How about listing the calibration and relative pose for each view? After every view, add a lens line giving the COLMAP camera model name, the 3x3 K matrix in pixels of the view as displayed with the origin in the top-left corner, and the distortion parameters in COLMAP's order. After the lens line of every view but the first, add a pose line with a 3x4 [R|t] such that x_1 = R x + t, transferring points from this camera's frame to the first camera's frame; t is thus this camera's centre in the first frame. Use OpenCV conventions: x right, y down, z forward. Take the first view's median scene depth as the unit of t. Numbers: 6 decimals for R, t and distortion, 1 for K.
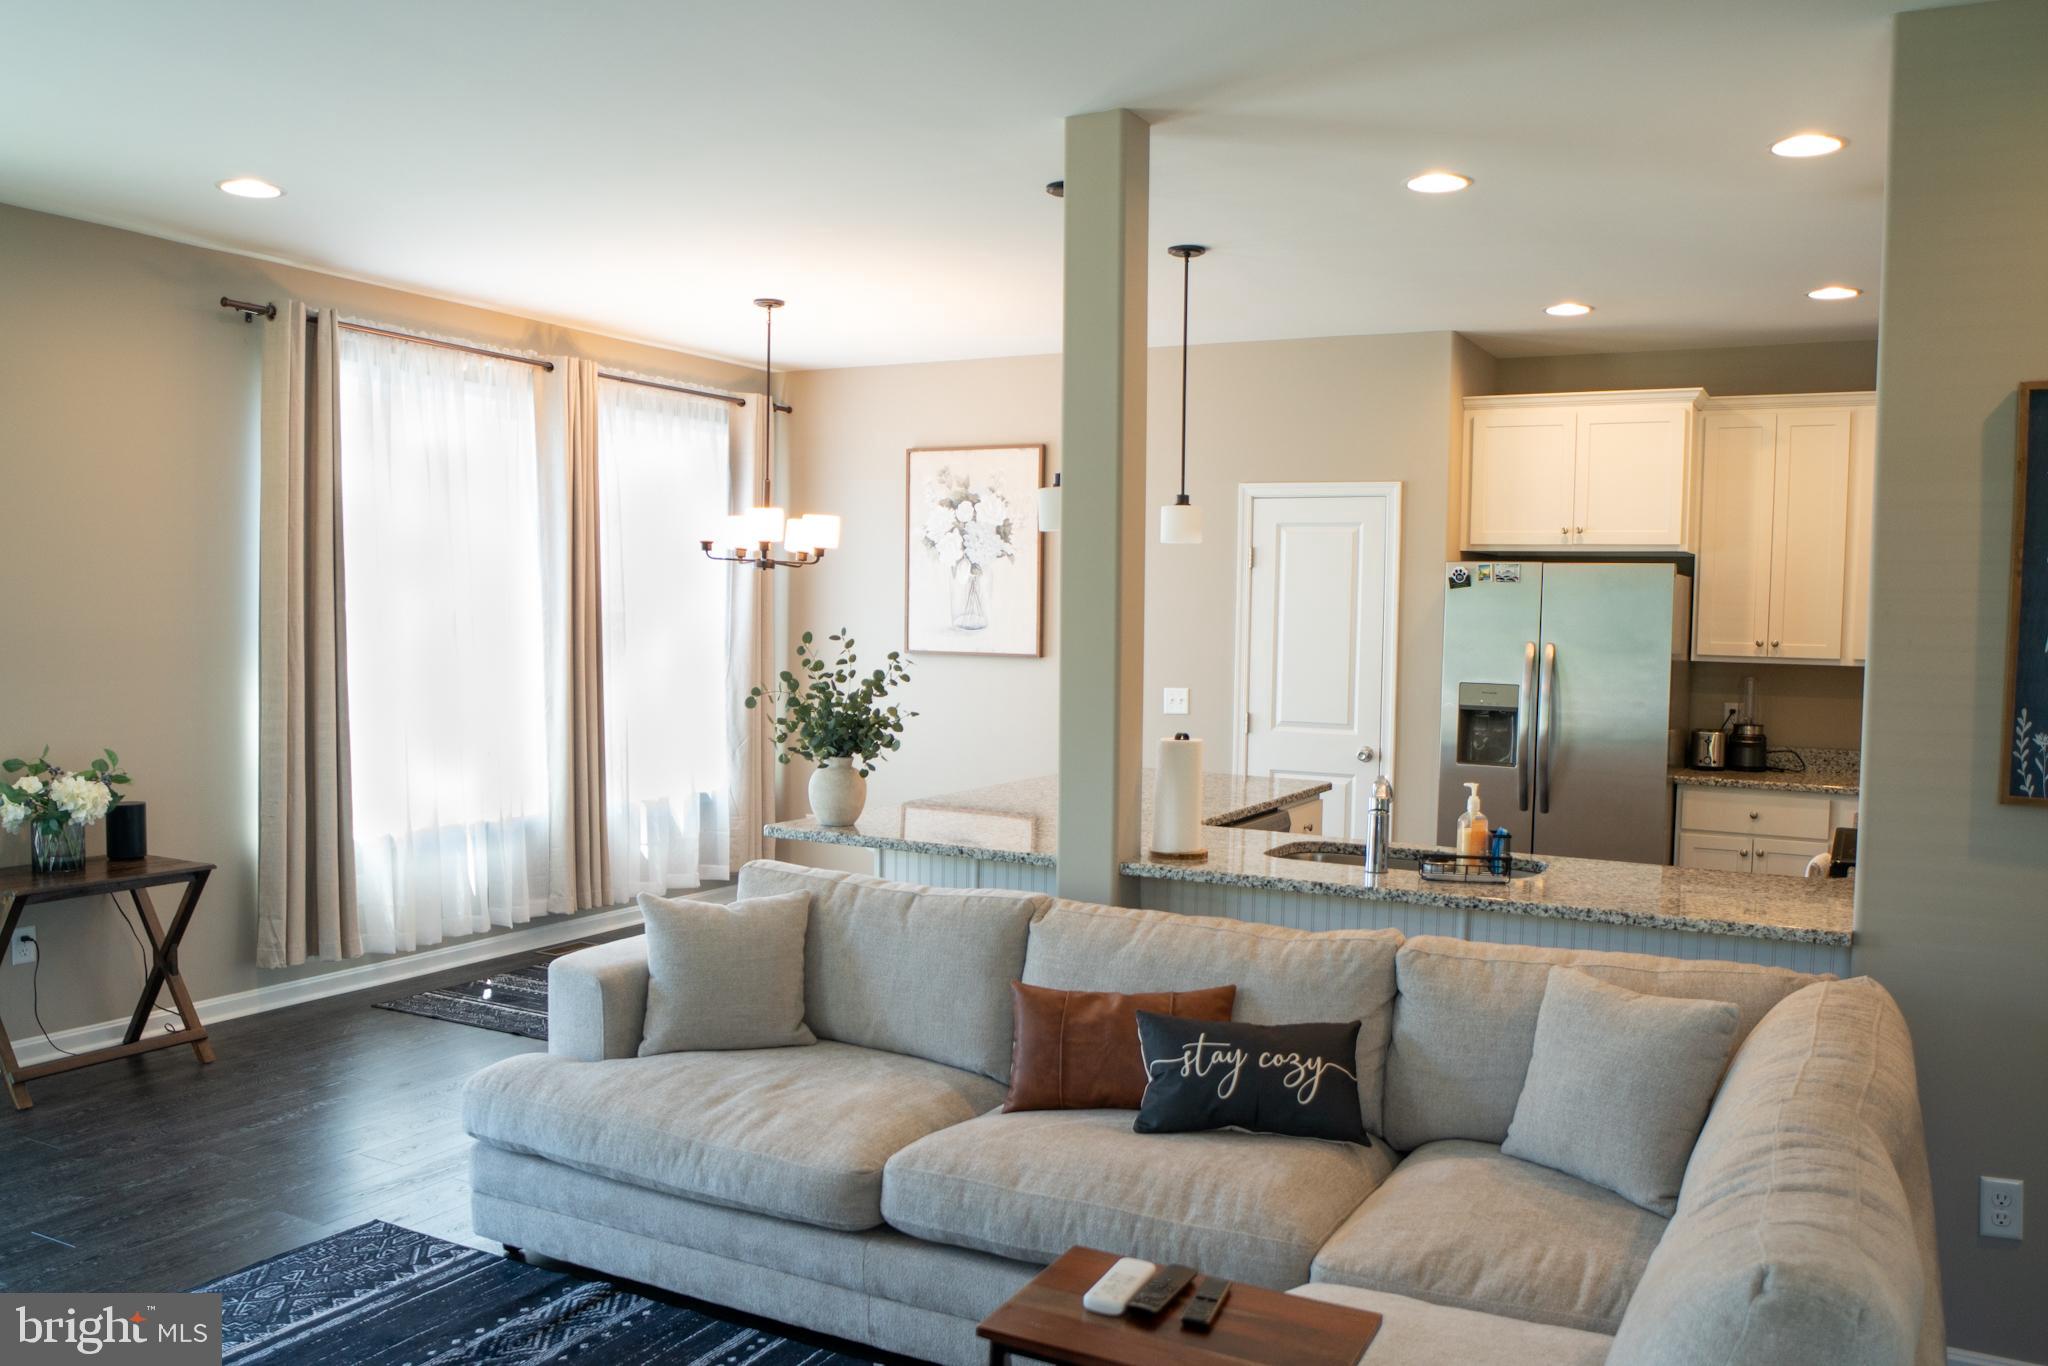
lens RADIAL K [[1636.5, 0, 1034.7], [0, 1636.5, 695.9], [0, 0, 1]] dist [-0.061026, 0.037785]
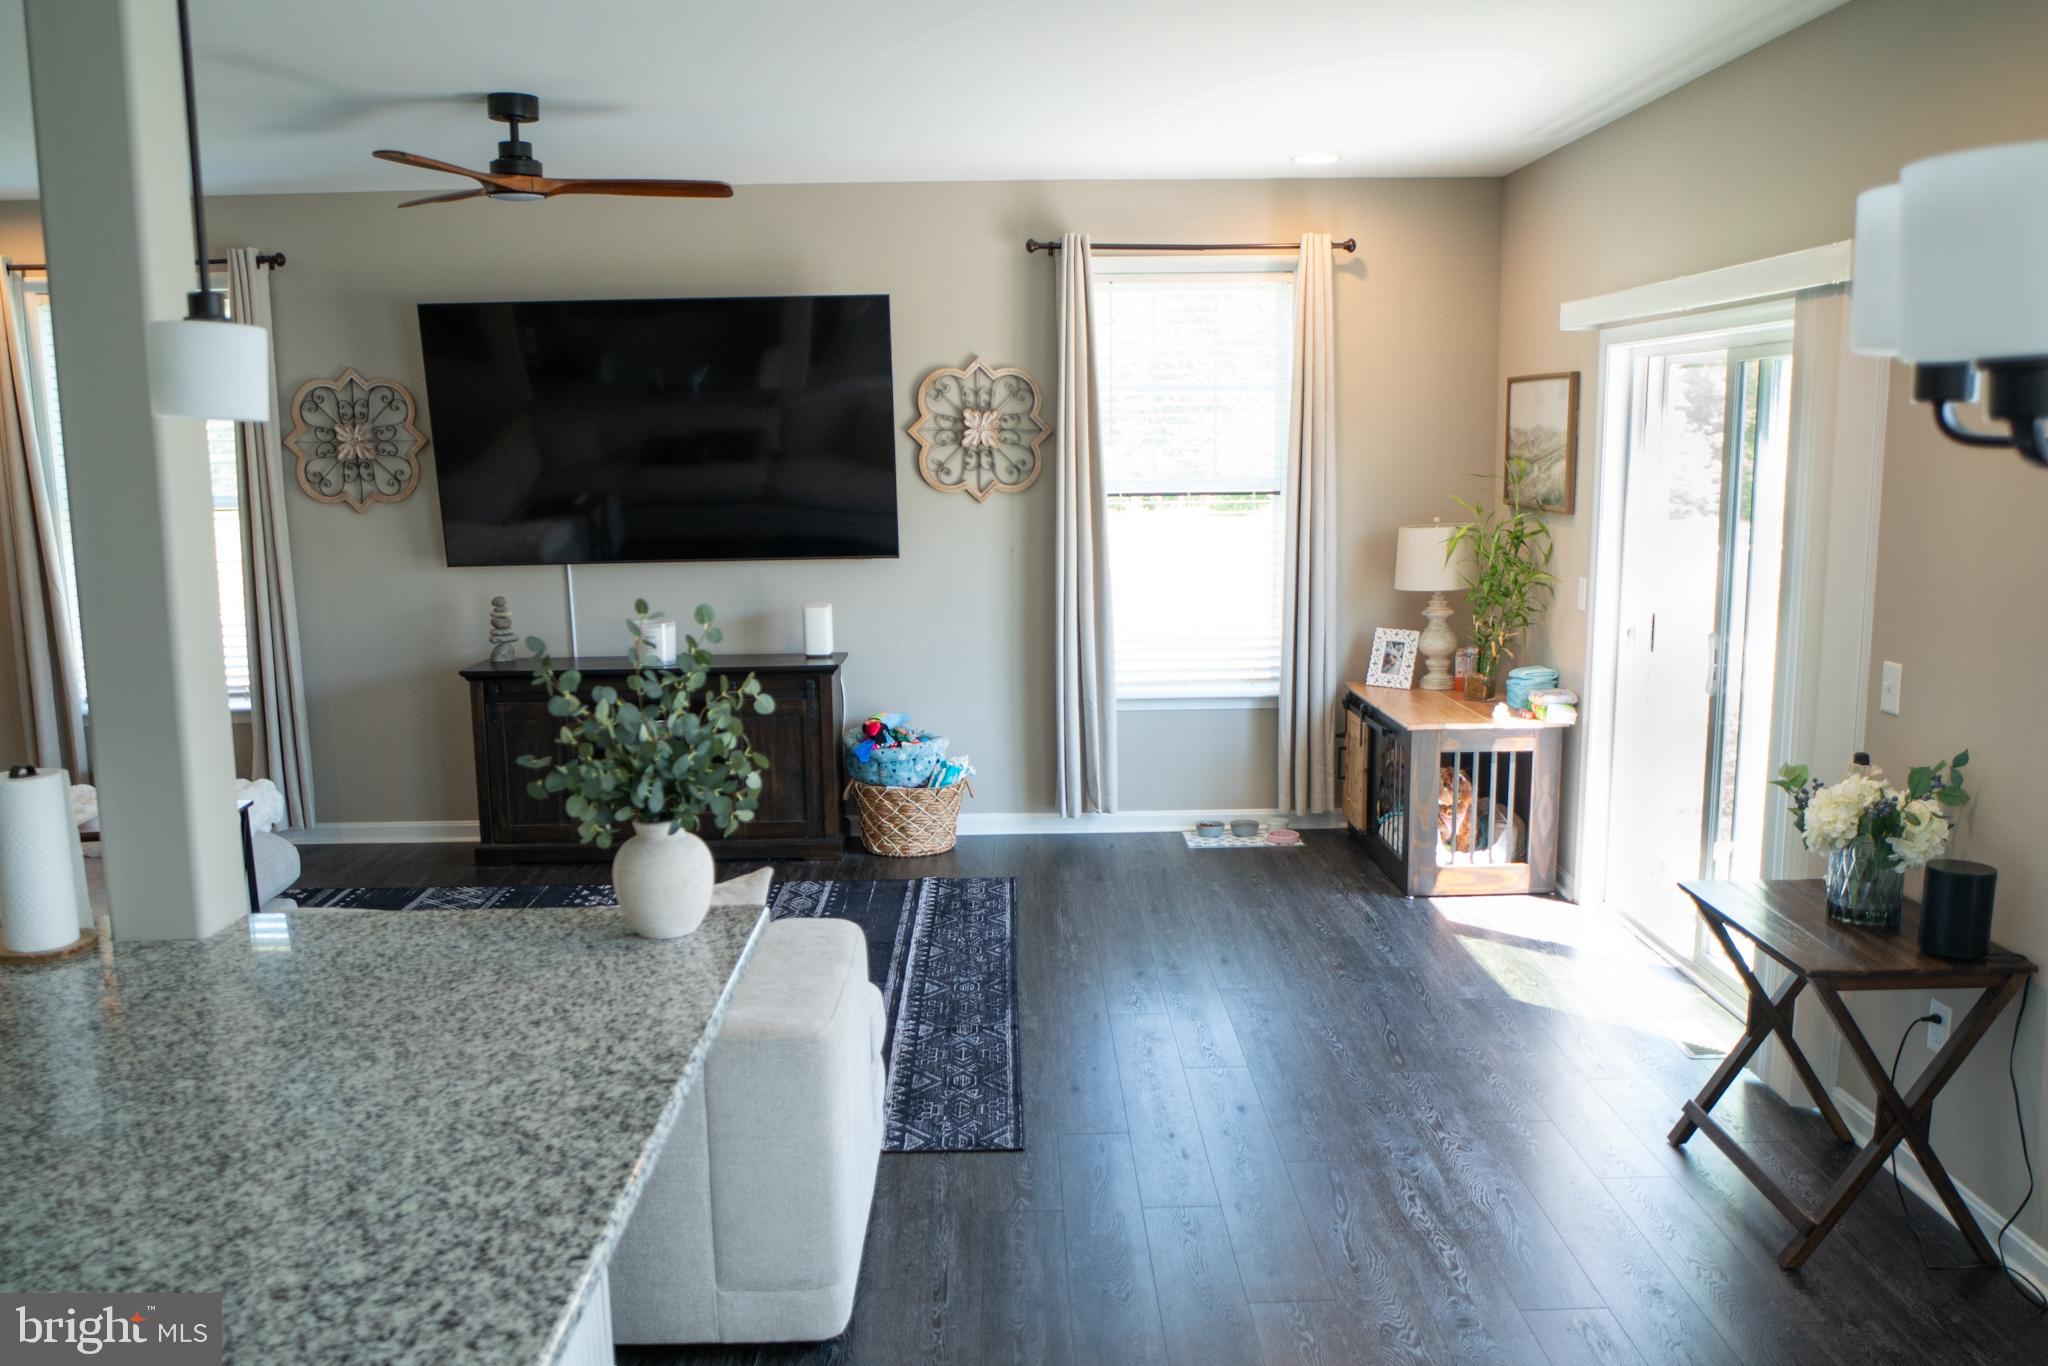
lens RADIAL K [[1636.5, 0, 1043.8], [0, 1636.5, 685.0], [0, 0, 1]] dist [-0.061026, 0.037785]
pose [[-0.870926, 0.068799, -0.486574, 0.033263], [-0.029266, 0.981132, 0.191110, -0.098733], [0.490542, 0.180683, -0.852480, 1.213755]]
